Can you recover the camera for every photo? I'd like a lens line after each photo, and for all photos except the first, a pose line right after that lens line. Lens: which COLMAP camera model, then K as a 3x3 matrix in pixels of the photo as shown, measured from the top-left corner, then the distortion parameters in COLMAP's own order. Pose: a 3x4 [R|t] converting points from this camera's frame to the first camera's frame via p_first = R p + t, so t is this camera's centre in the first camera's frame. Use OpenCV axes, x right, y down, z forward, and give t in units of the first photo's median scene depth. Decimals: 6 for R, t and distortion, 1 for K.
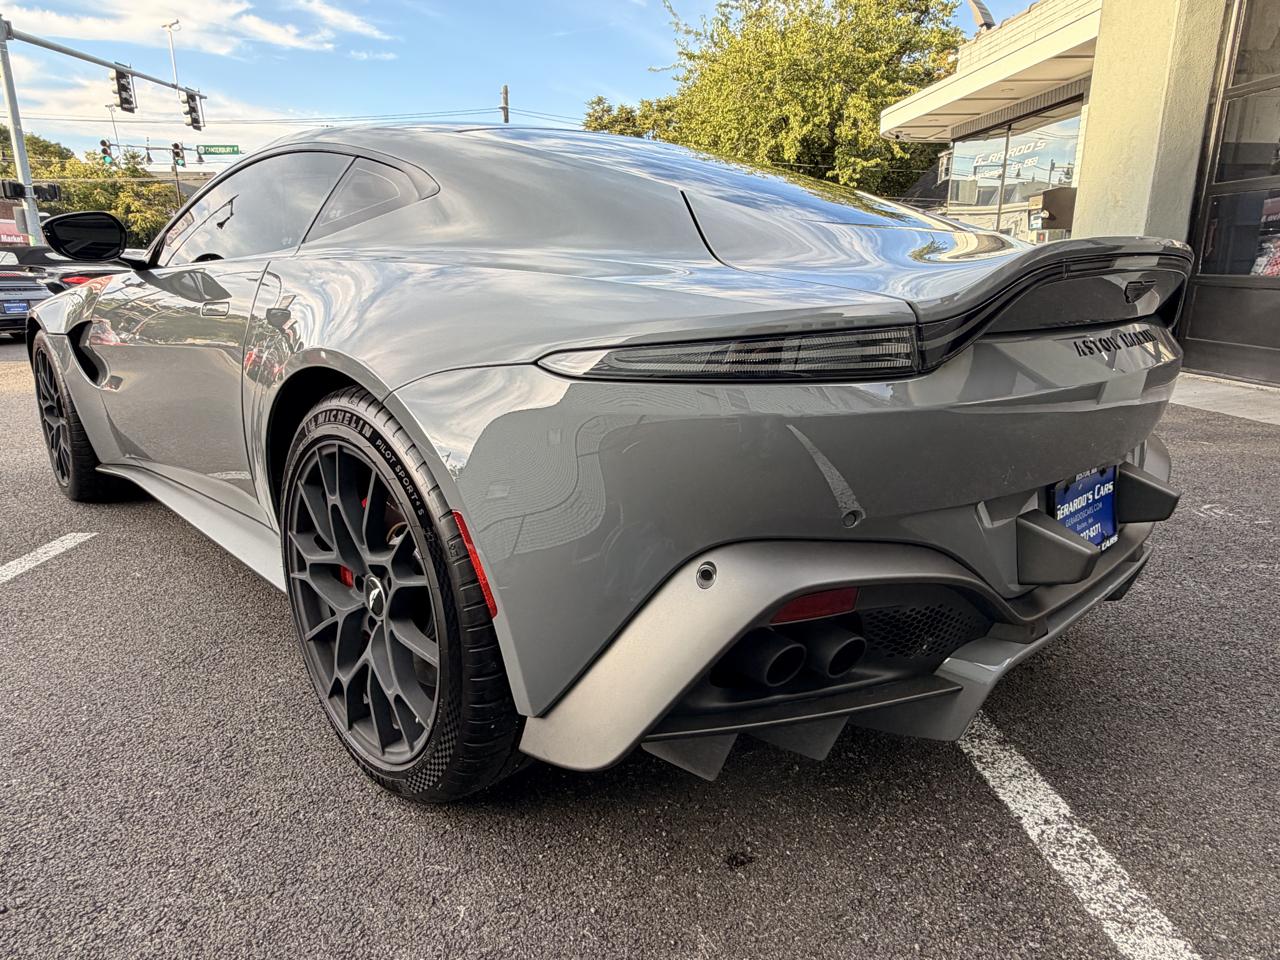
lens RADIAL K [[815.0, 0, 631.0], [0, 815.0, 478.6], [0, 0, 1]] dist [0.000882, 0.000456]
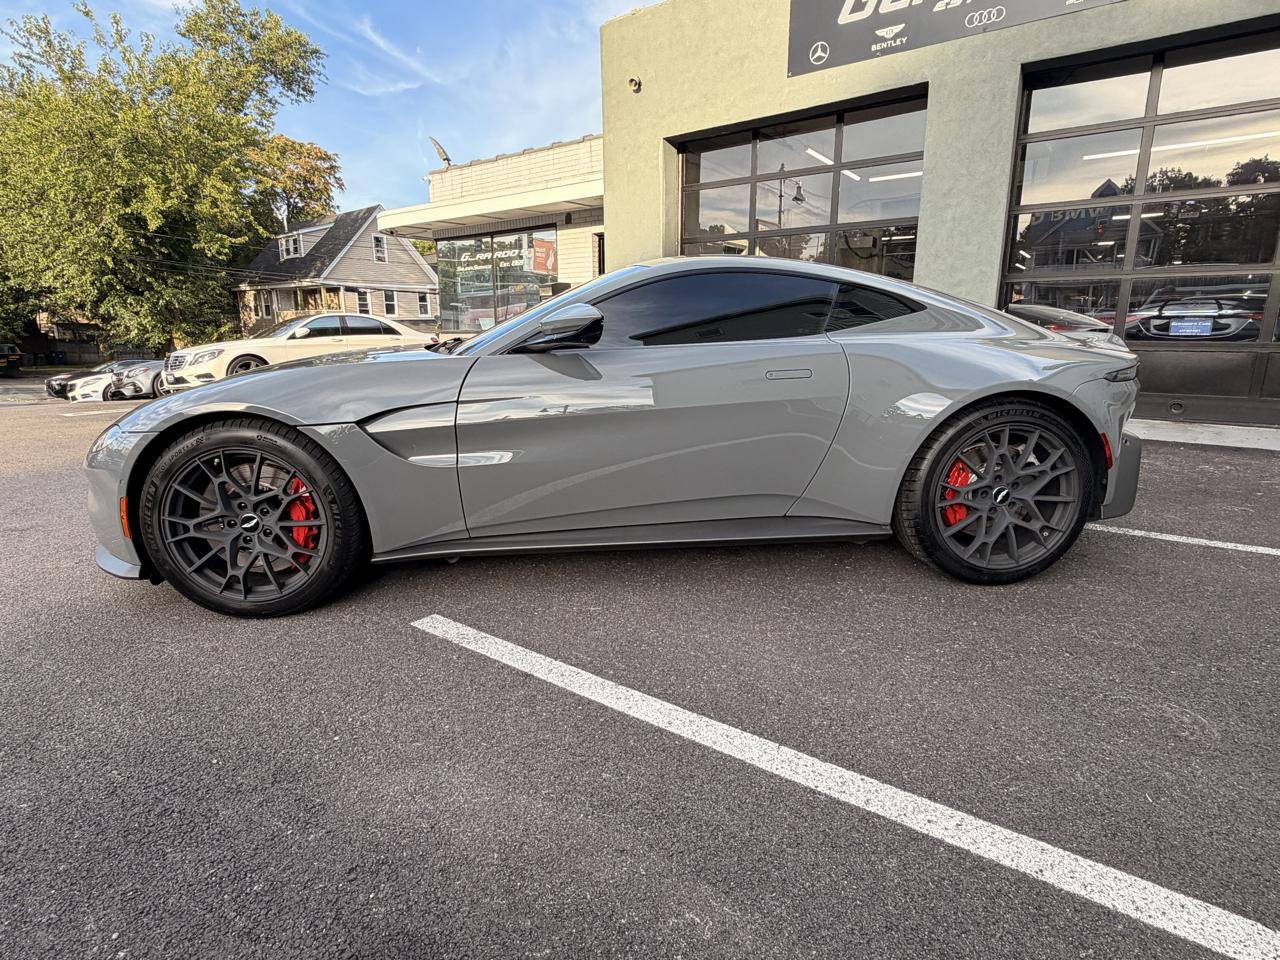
lens RADIAL K [[671.1, 0, 637.4], [0, 671.1, 478.6], [0, 0, 1]] dist [0.003394, -0.001483]
pose [[0.637214, -0.172273, 0.751186, -2.026698], [0.199590, 0.978331, 0.055057, -0.170923], [-0.744393, 0.114846, 0.657791, 0.478688]]
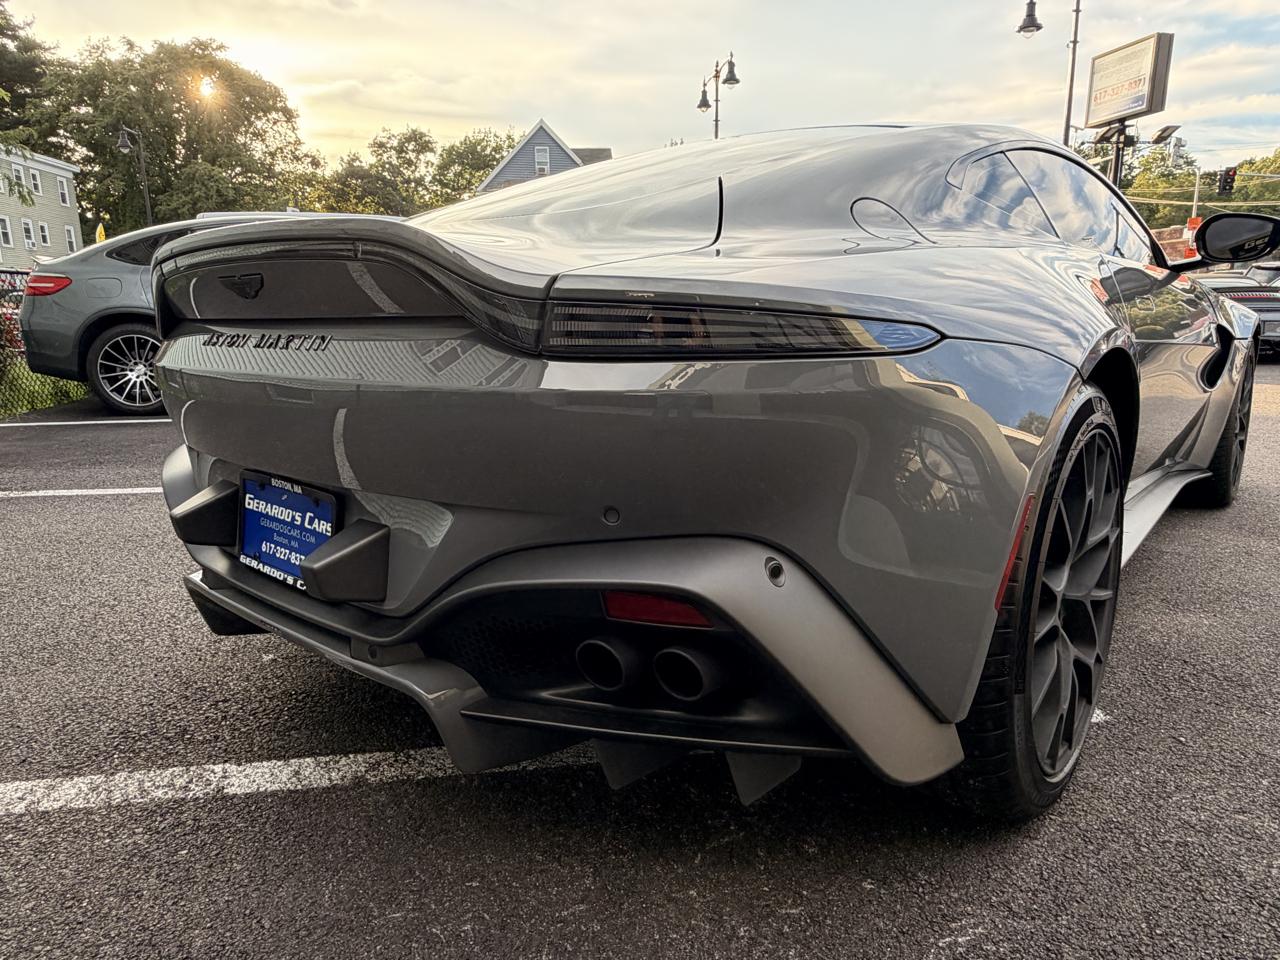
lens RADIAL K [[815.0, 0, 629.8], [0, 815.0, 475.6], [0, 0, 1]] dist [0.000882, 0.000456]
pose [[0.096876, 0.203462, -0.974278, 1.334691], [-0.234127, 0.956072, 0.176380, -0.241673], [0.967367, 0.211018, 0.140256, 1.116857]]
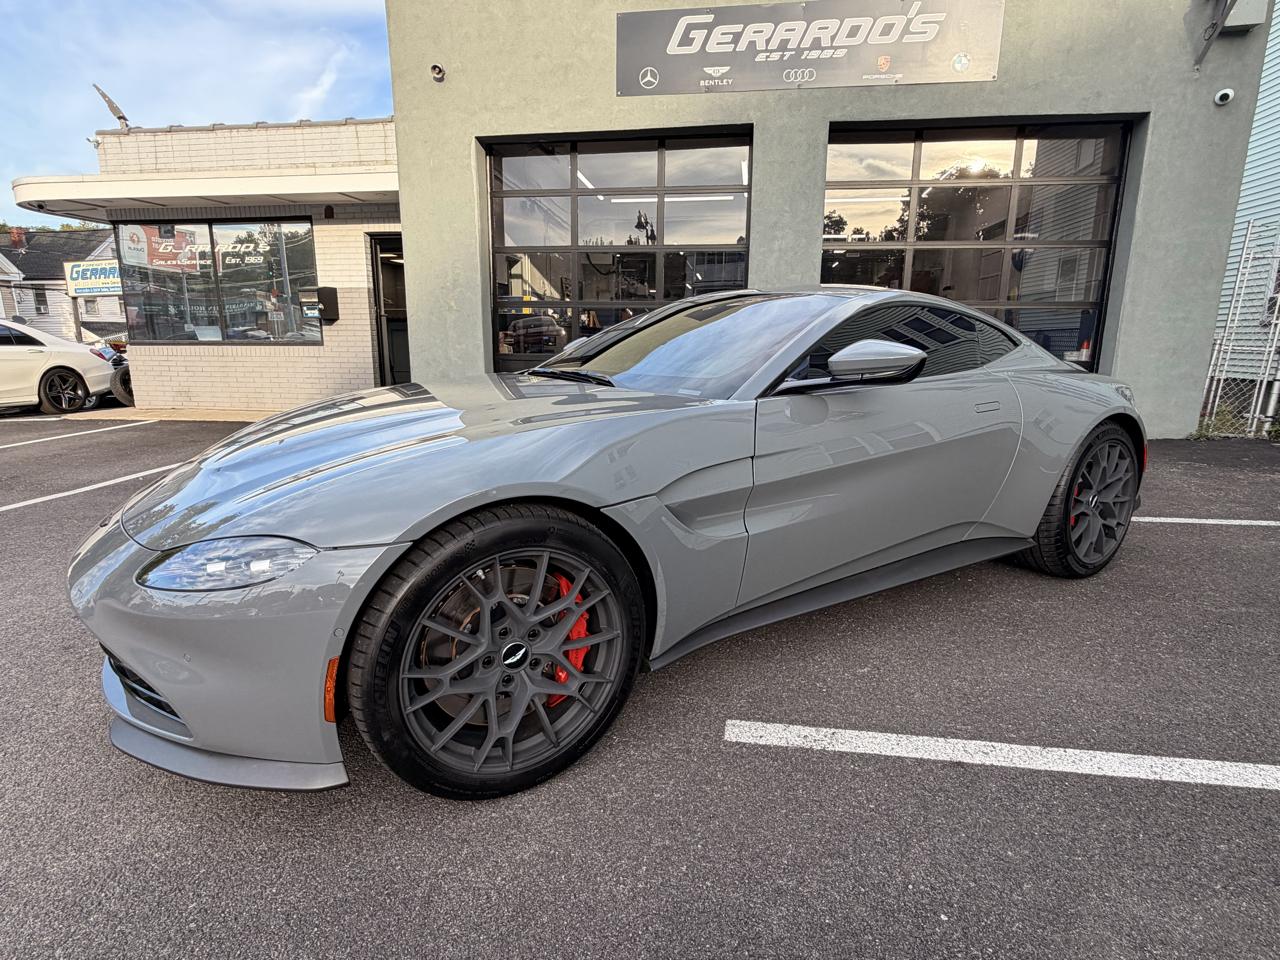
lens RADIAL K [[671.1, 0, 635.8], [0, 671.1, 479.0], [0, 0, 1]] dist [0.003394, -0.001483]
pose [[0.206345, -0.203171, 0.957154, -2.351738], [0.241439, 0.958531, 0.151413, -0.529743], [-0.948224, 0.199851, 0.246842, 1.636800]]
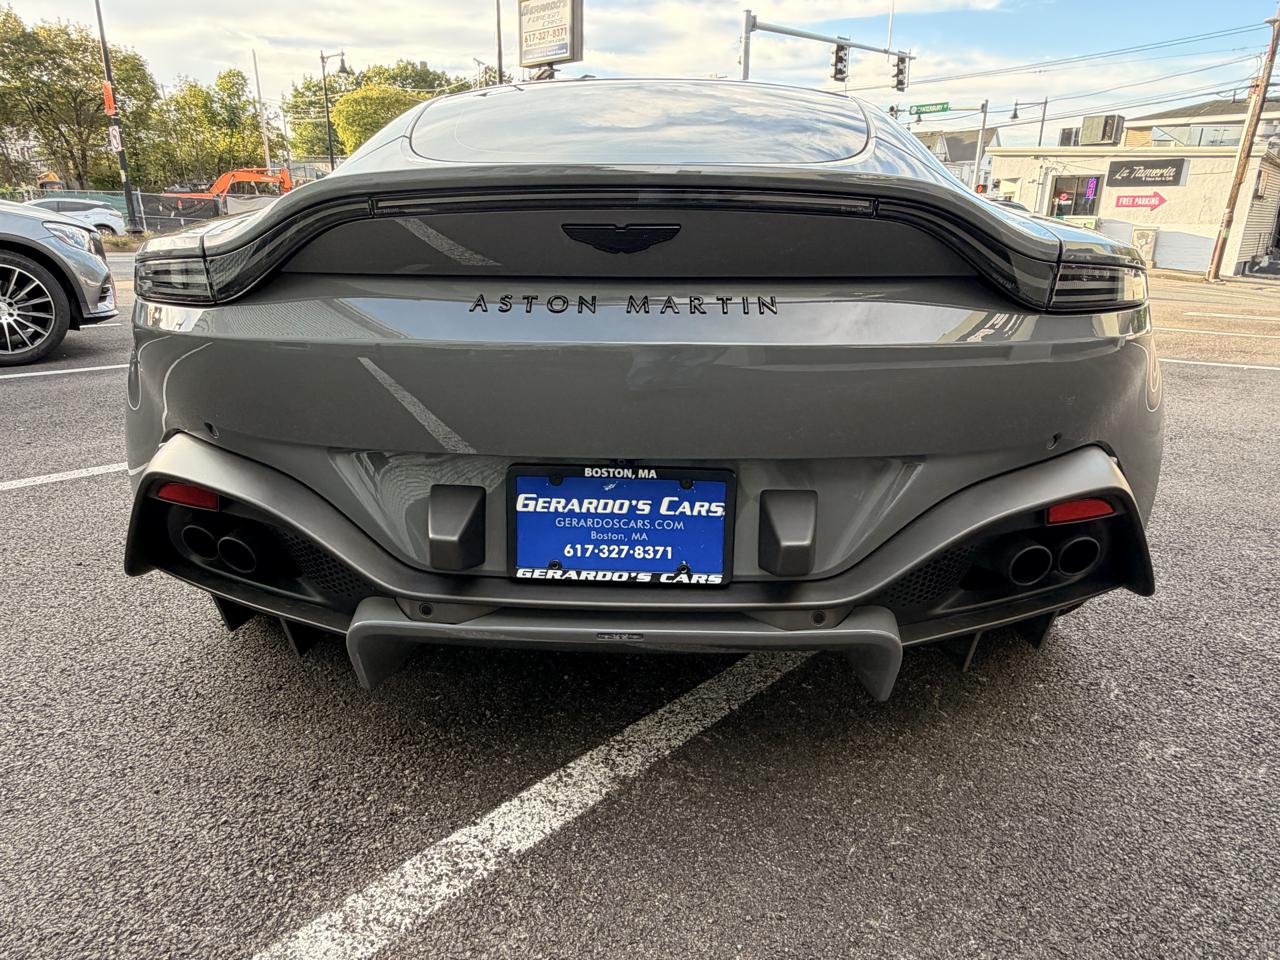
lens RADIAL K [[815.0, 0, 633.6], [0, 815.0, 483.9], [0, 0, 1]] dist [0.000882, 0.000456]
pose [[0.697142, 0.222118, -0.681657, 0.994232], [-0.185389, 0.974309, 0.127878, -0.088931], [0.692548, 0.037222, 0.720410, 0.397814]]
